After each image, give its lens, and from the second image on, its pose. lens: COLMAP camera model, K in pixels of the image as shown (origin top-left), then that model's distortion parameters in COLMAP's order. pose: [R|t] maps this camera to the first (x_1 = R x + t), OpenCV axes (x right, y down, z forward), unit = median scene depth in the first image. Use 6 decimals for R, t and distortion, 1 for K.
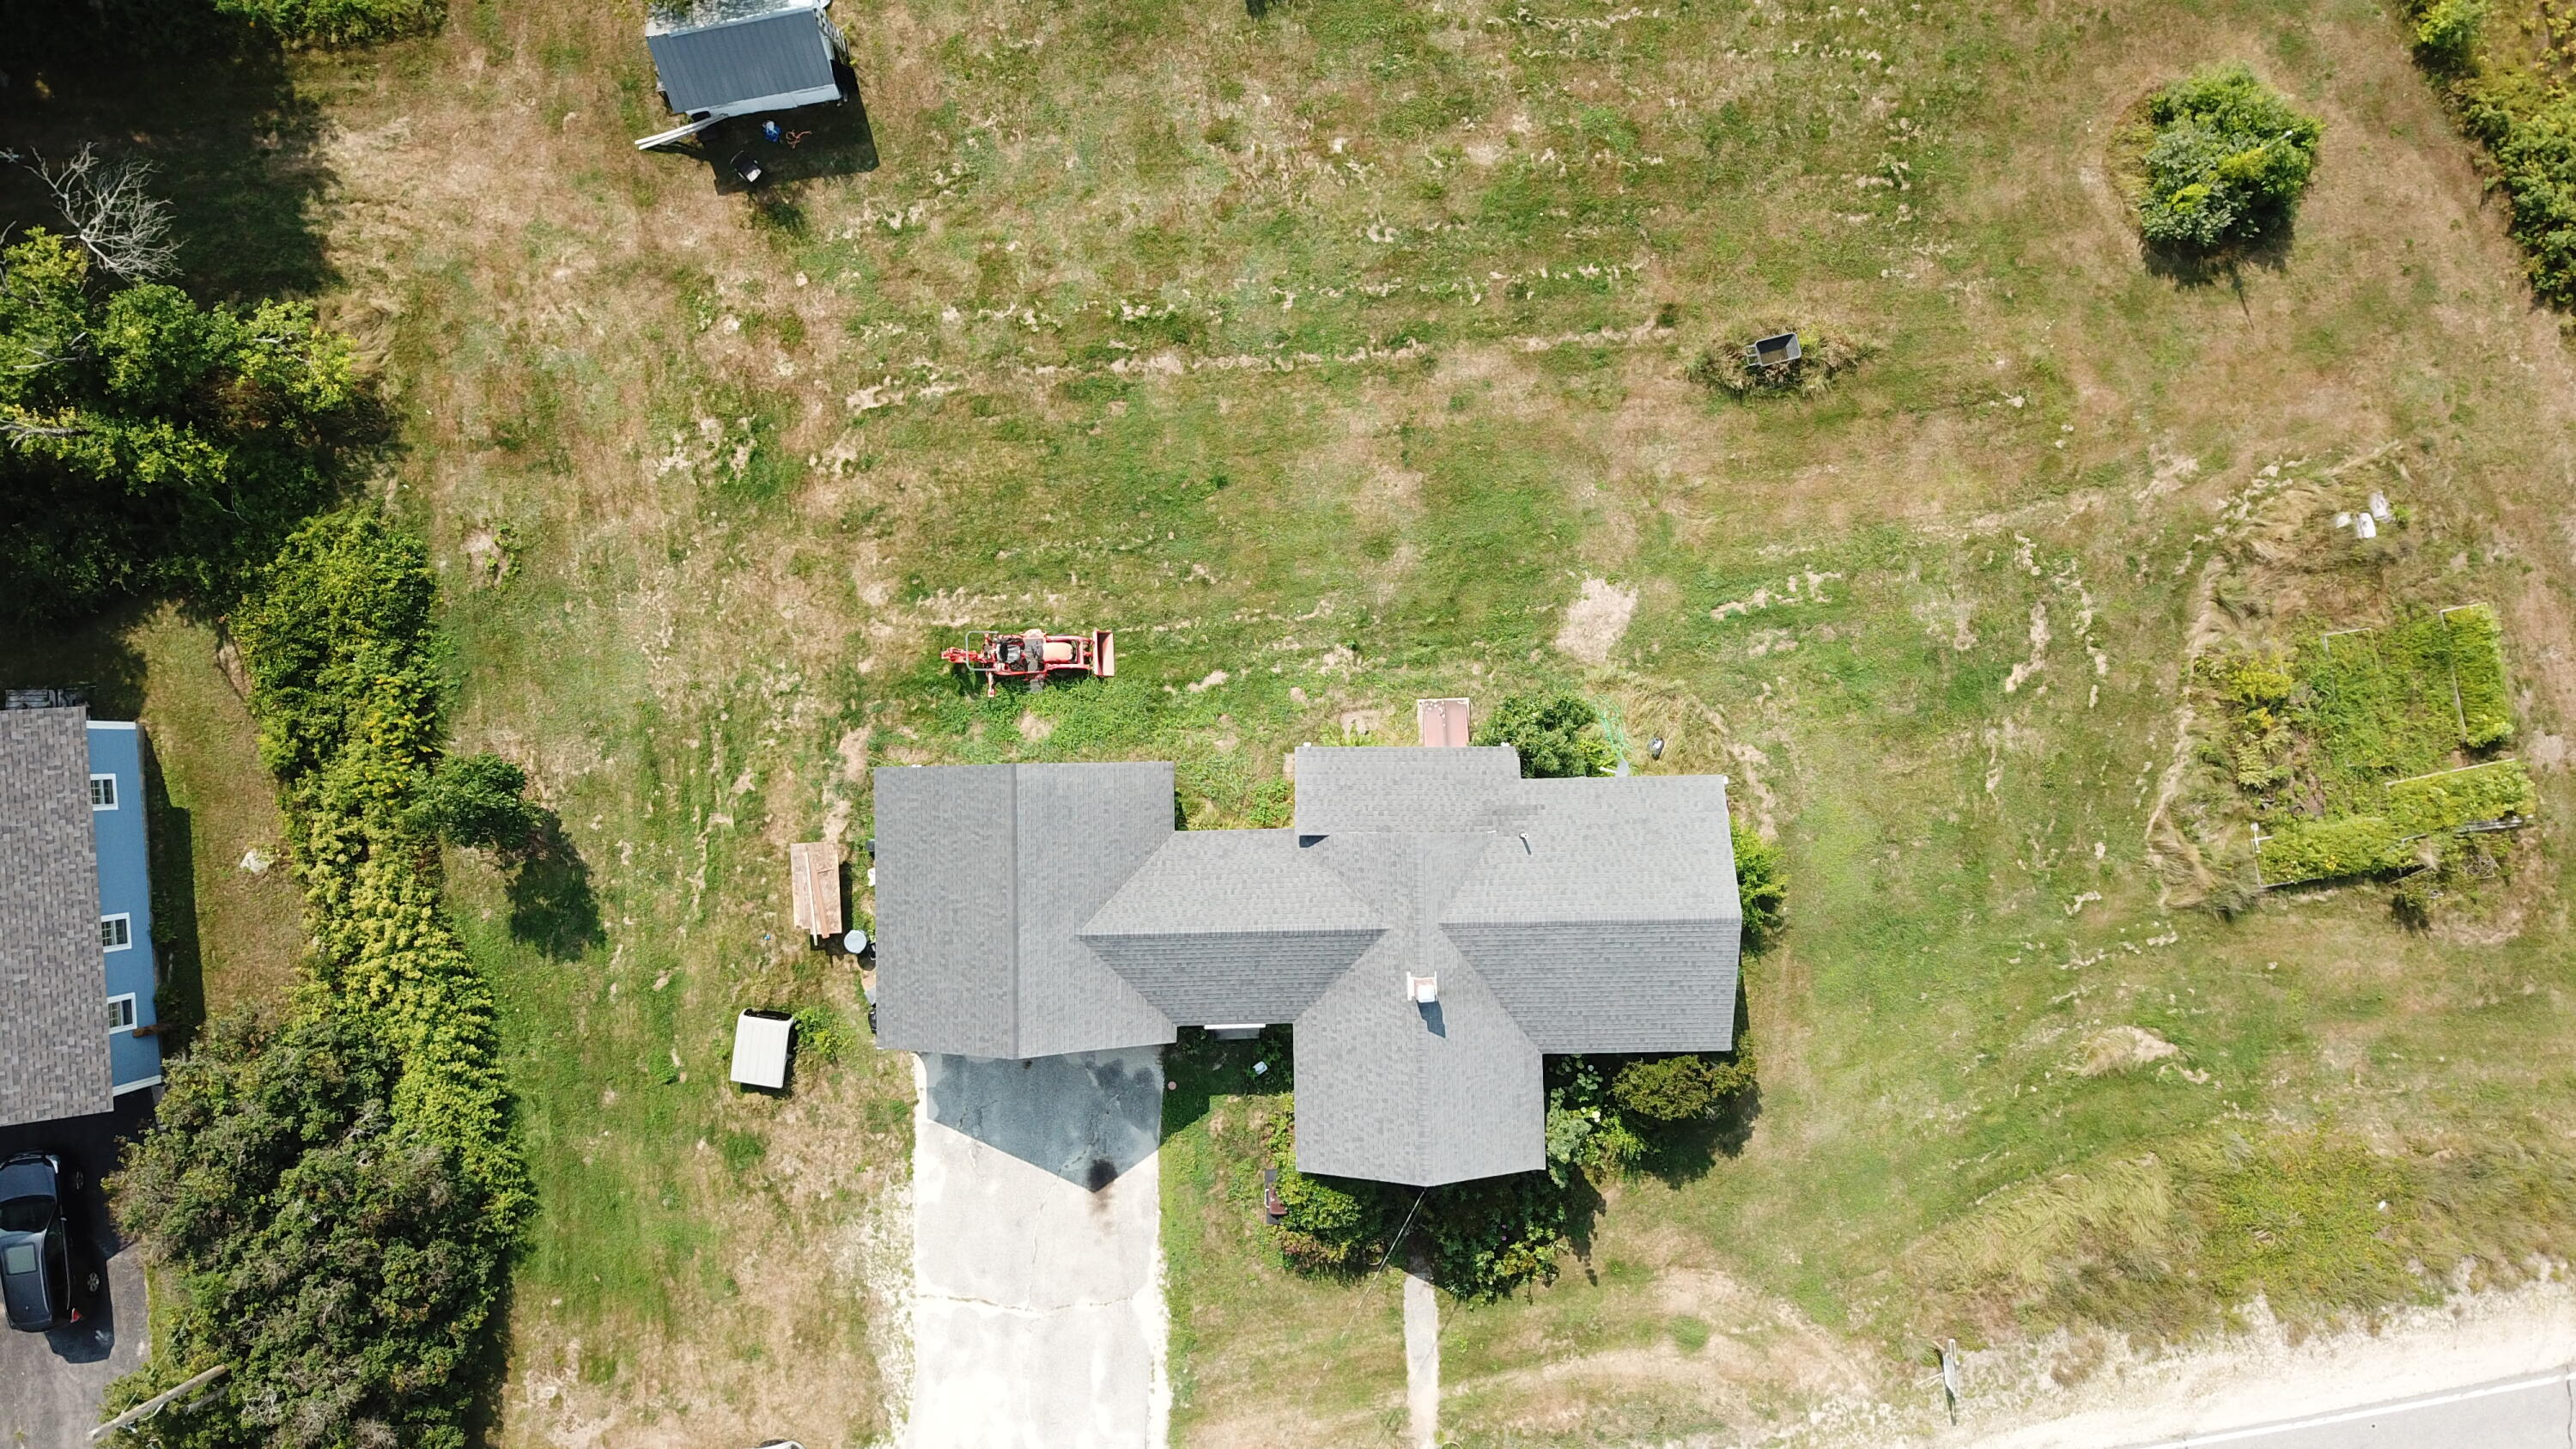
lens RADIAL K [[1990.7, 0, 1282.0], [0, 1990.7, 734.1], [0, 0, 1]] dist [0.008772, -0.000961]
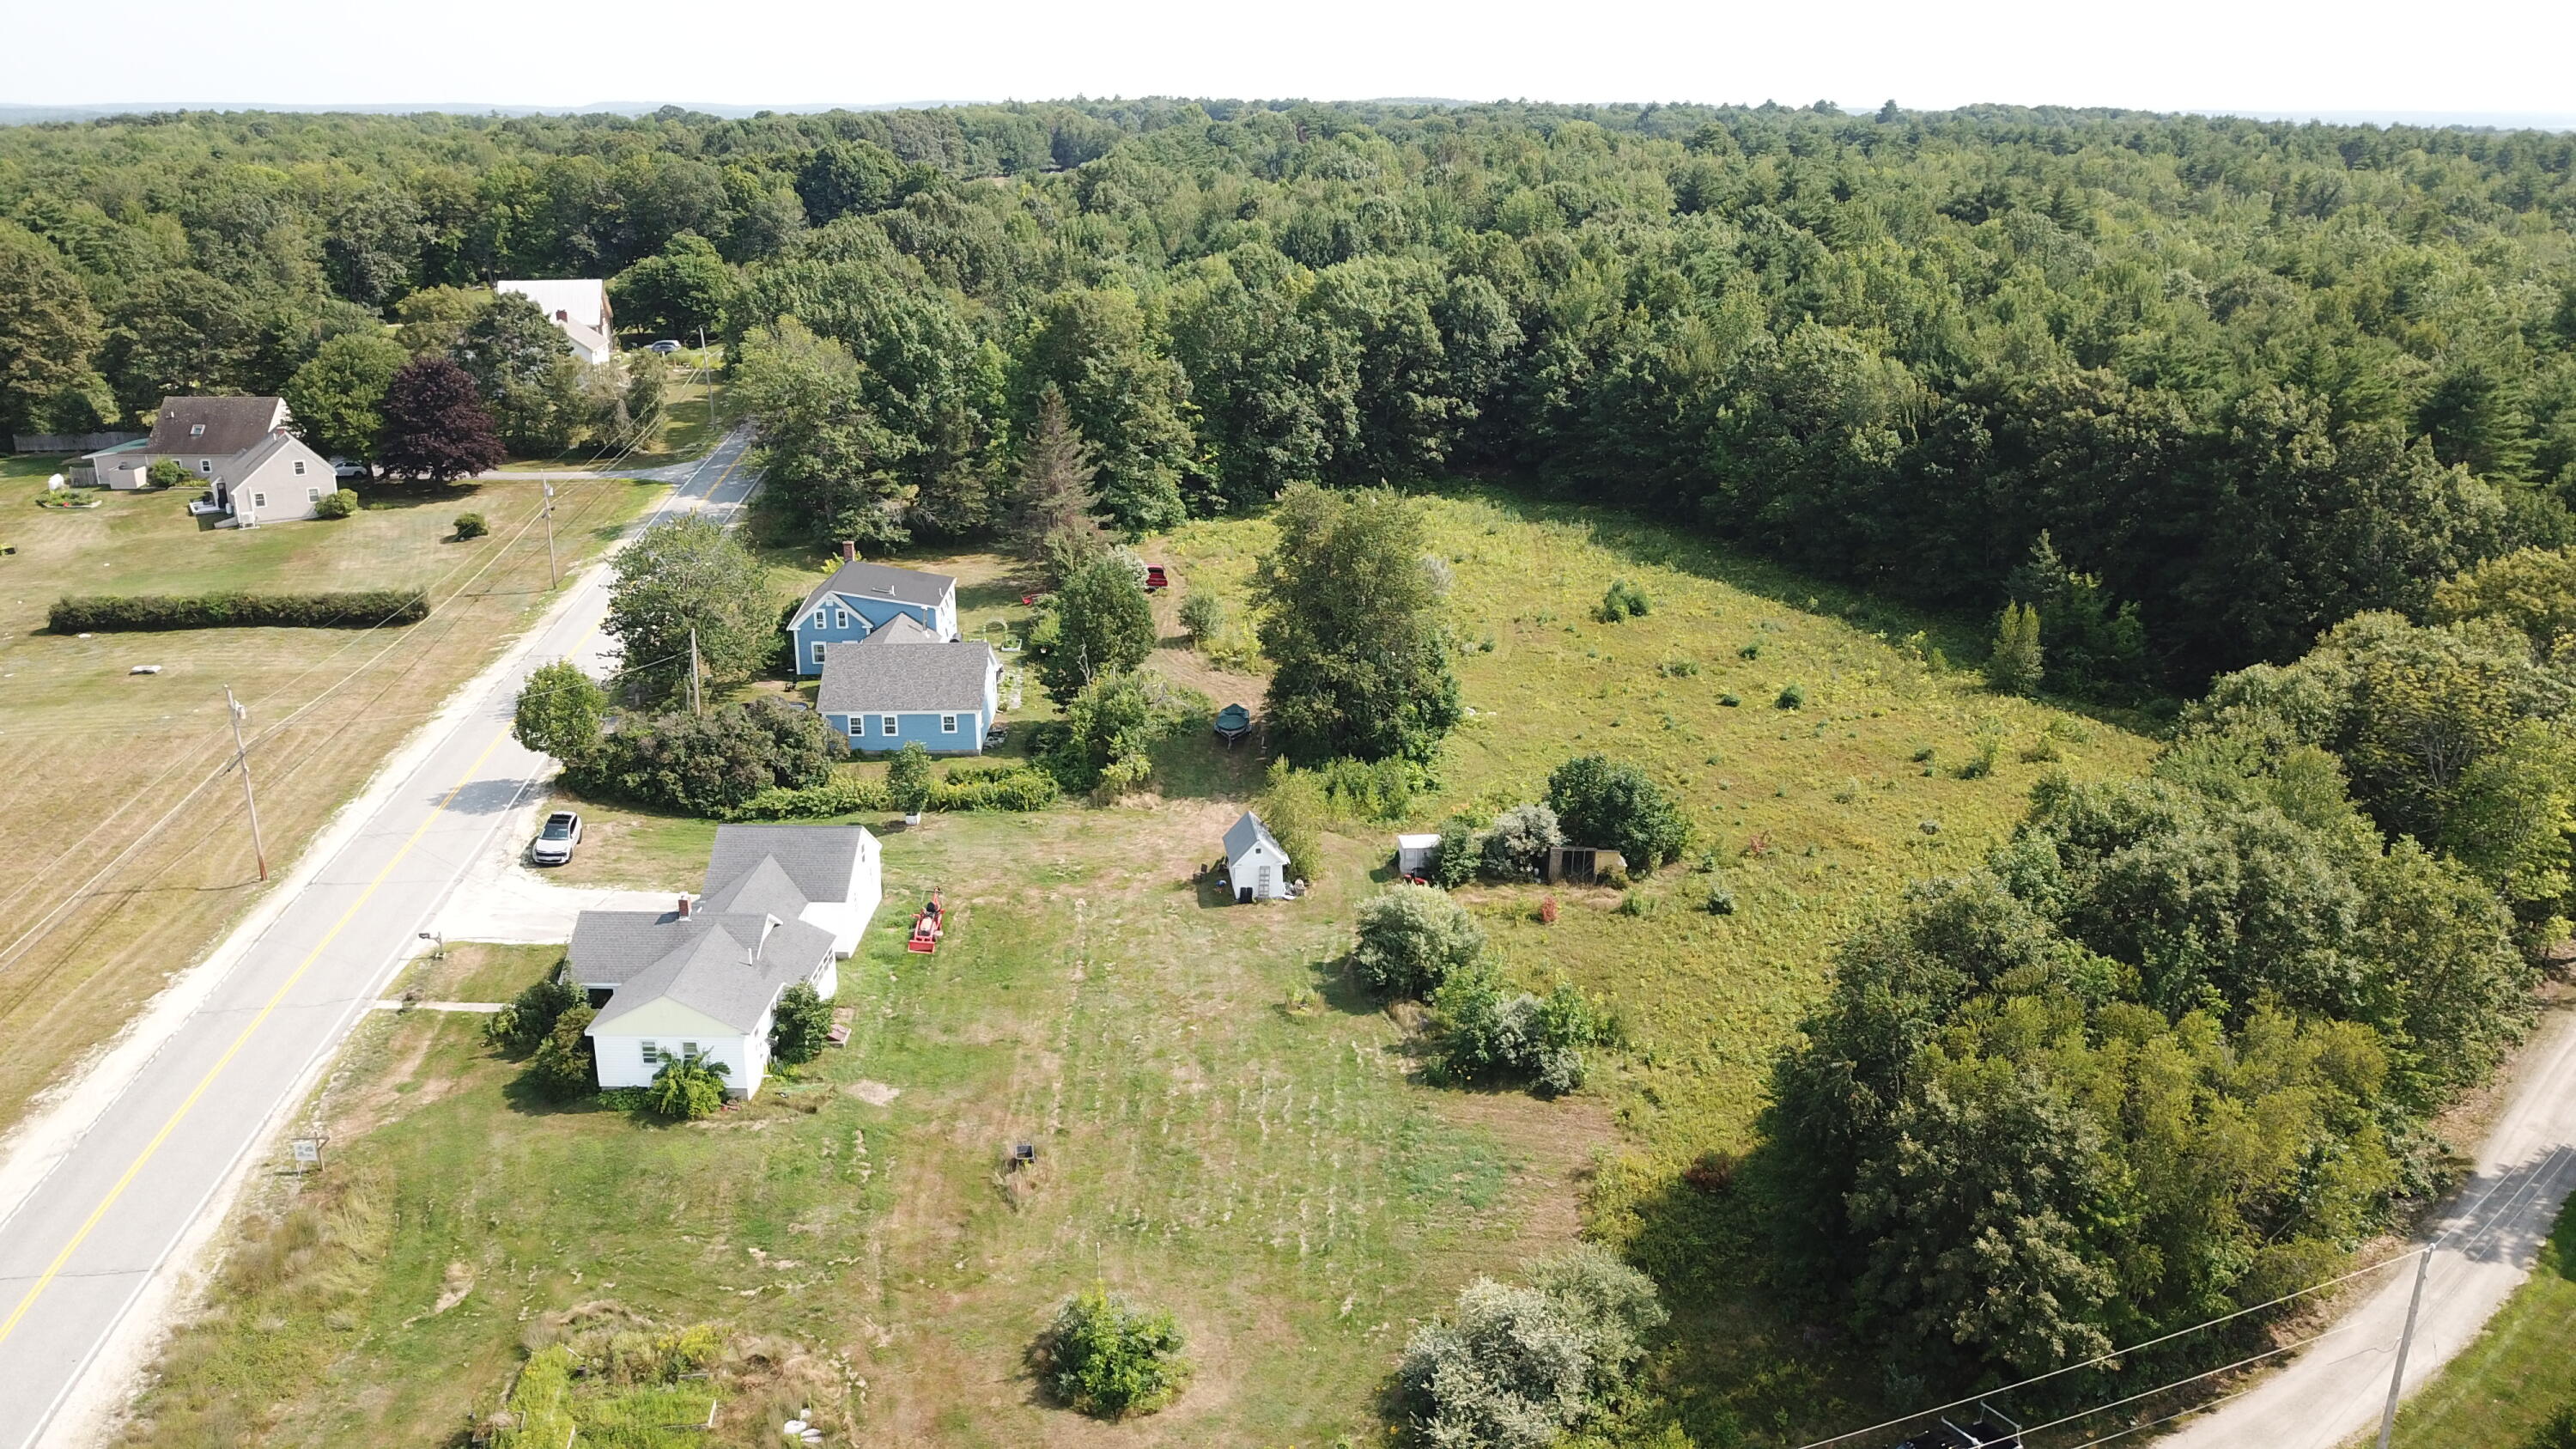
lens RADIAL K [[1990.7, 0, 1282.0], [0, 1990.7, 734.1], [0, 0, 1]] dist [0.008772, -0.000961]
pose [[-0.052195, 0.301378, -0.952075, 1.584358], [-0.998472, 0.001584, 0.055240, -0.473653], [0.018156, 0.953503, 0.300835, 0.264431]]
